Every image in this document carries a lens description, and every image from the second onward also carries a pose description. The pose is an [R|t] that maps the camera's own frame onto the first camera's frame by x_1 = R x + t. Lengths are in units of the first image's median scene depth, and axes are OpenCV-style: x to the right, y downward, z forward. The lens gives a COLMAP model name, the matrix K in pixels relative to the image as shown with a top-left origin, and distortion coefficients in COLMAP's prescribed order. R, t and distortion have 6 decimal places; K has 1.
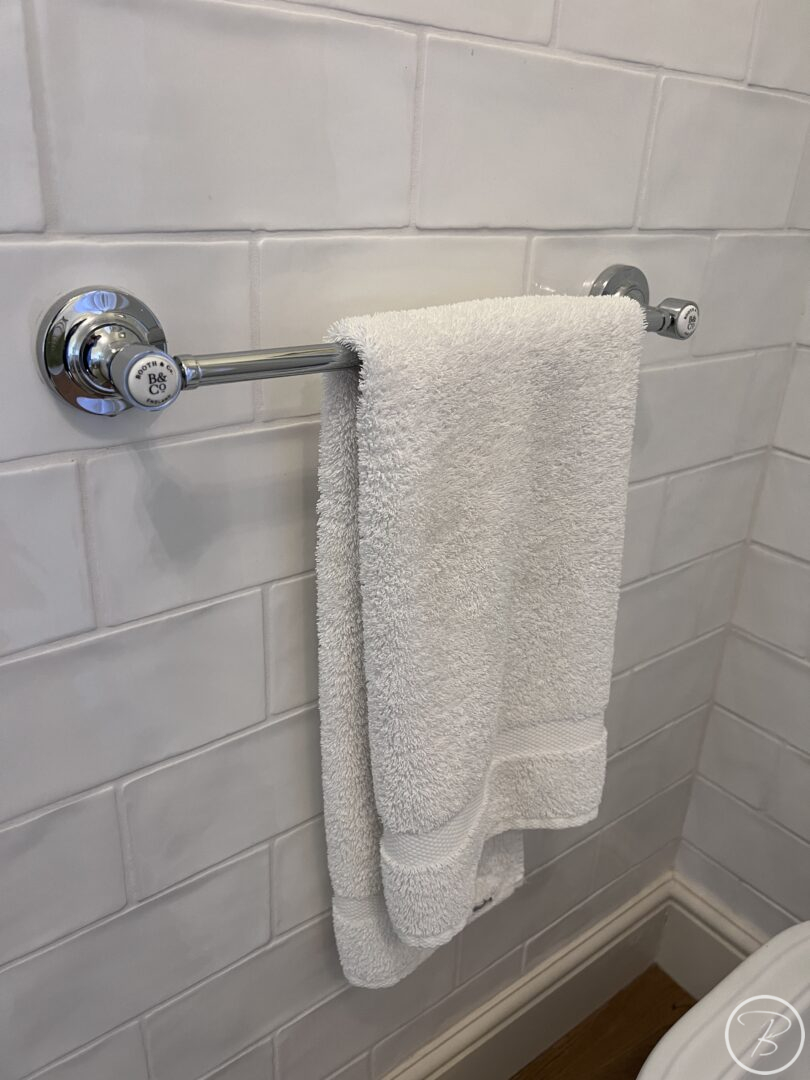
lens RADIAL K [[820.0, 0, 405.0], [0, 820.0, 540.0], [0, 0, 1]] dist [0.062165, -0.089980]
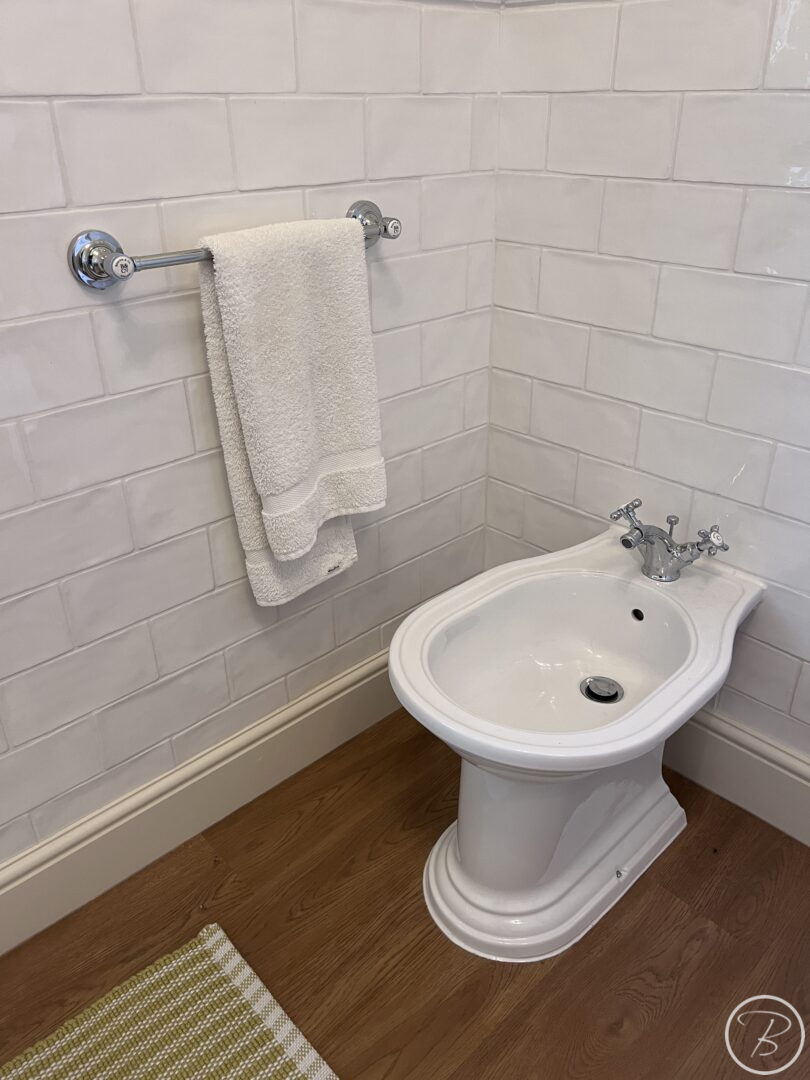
lens RADIAL K [[822.4, 0, 419.3], [0, 822.4, 537.7], [0, 0, 1]] dist [0.092269, -0.210329]
pose [[0.992032, -0.102622, 0.073085, 0.220071], [0.097543, 0.992768, 0.069976, 0.374445], [-0.079738, -0.062290, 0.994868, -1.135773]]
